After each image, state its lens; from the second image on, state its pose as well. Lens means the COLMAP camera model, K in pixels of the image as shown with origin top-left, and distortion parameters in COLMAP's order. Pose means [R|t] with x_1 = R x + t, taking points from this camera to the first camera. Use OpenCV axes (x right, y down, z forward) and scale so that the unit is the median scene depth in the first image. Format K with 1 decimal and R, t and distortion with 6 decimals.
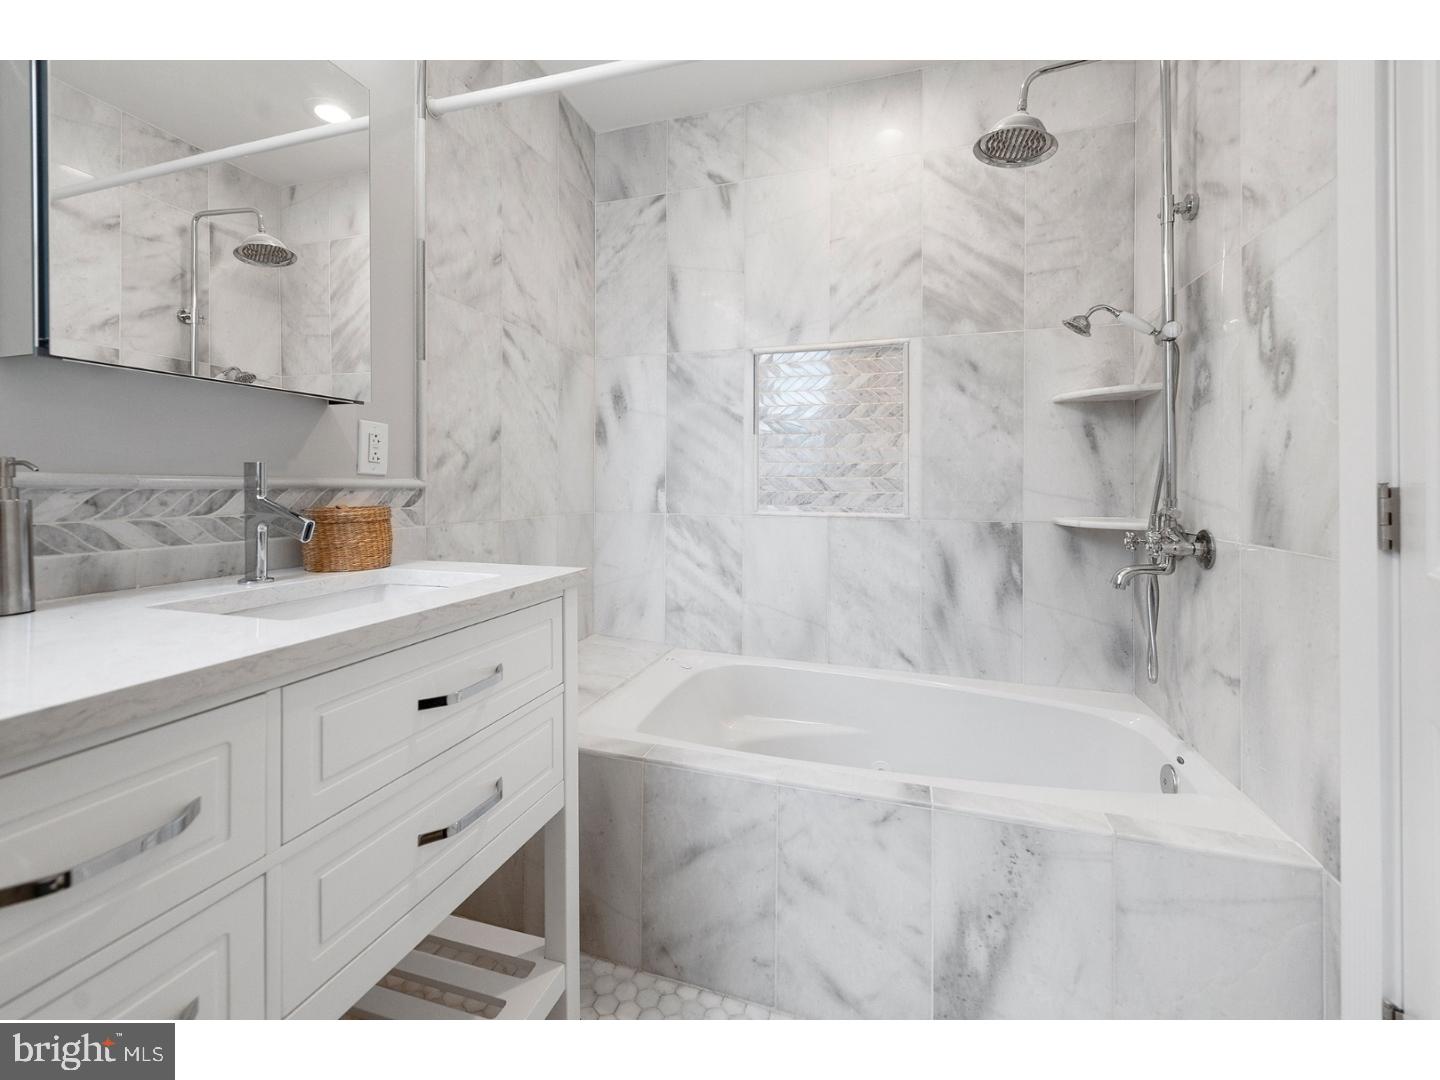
lens RADIAL K [[602.5, 0, 723.2], [0, 602.5, 485.4], [0, 0, 1]] dist [0.000789, -0.000439]
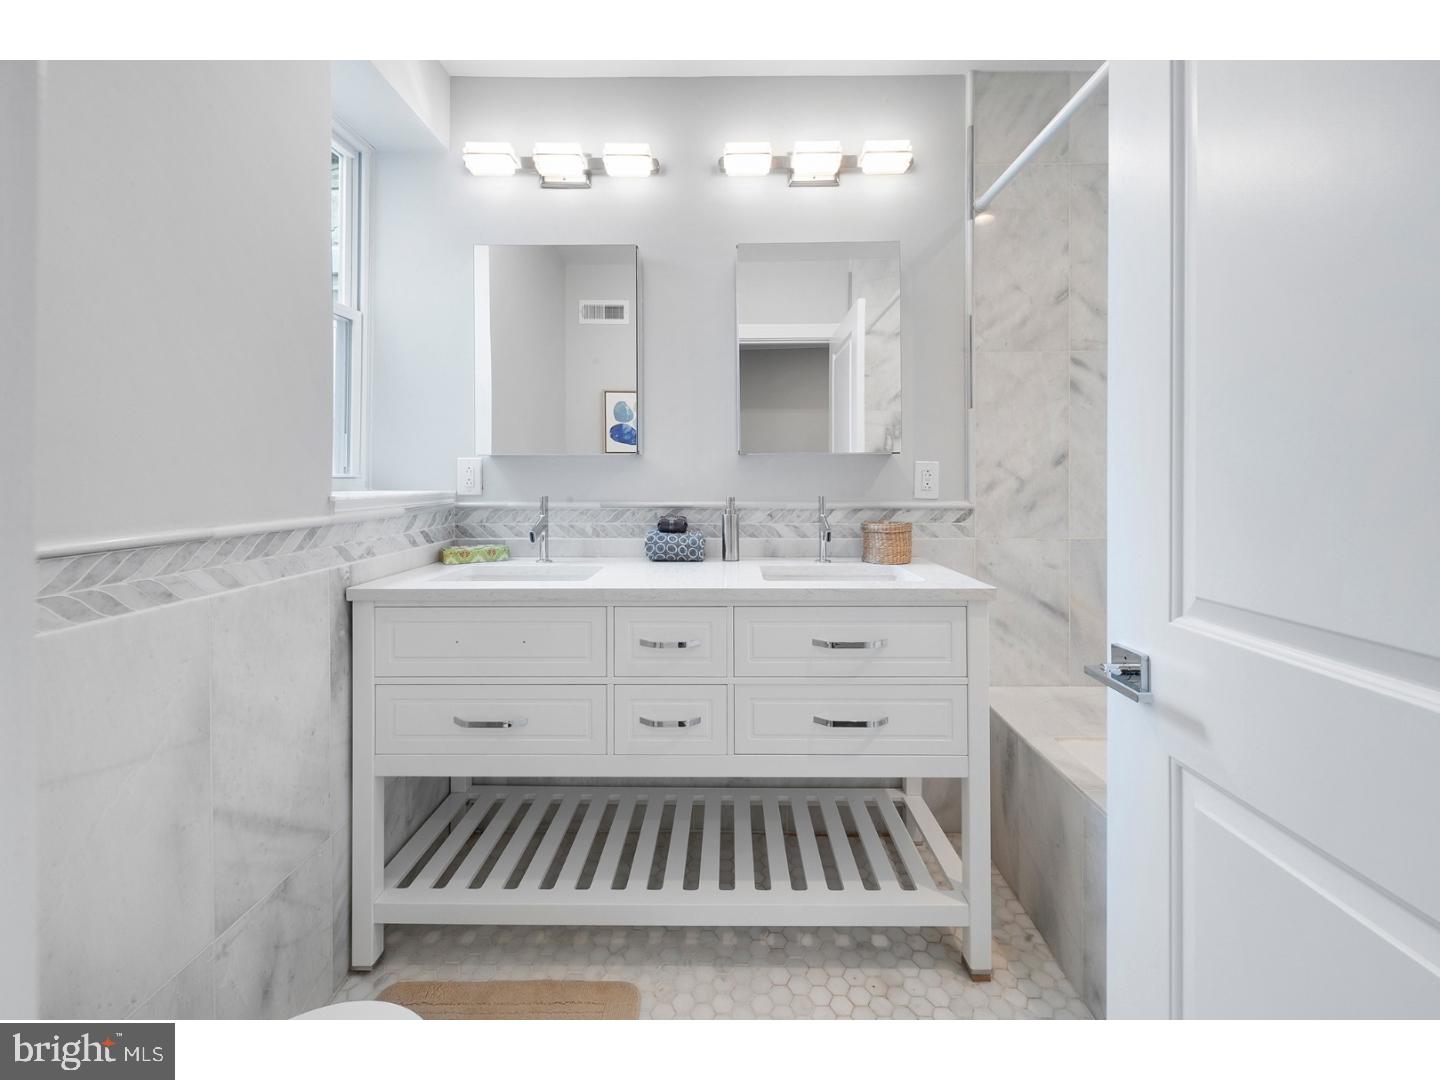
lens RADIAL K [[602.5, 0, 723.2], [0, 602.5, 485.4], [0, 0, 1]] dist [0.000789, -0.000439]
pose [[0.284479, 0.000373, -0.958682, 0.561536], [0.004515, 0.999988, 0.001728, -0.047566], [0.958672, -0.004820, 0.284474, 0.126583]]
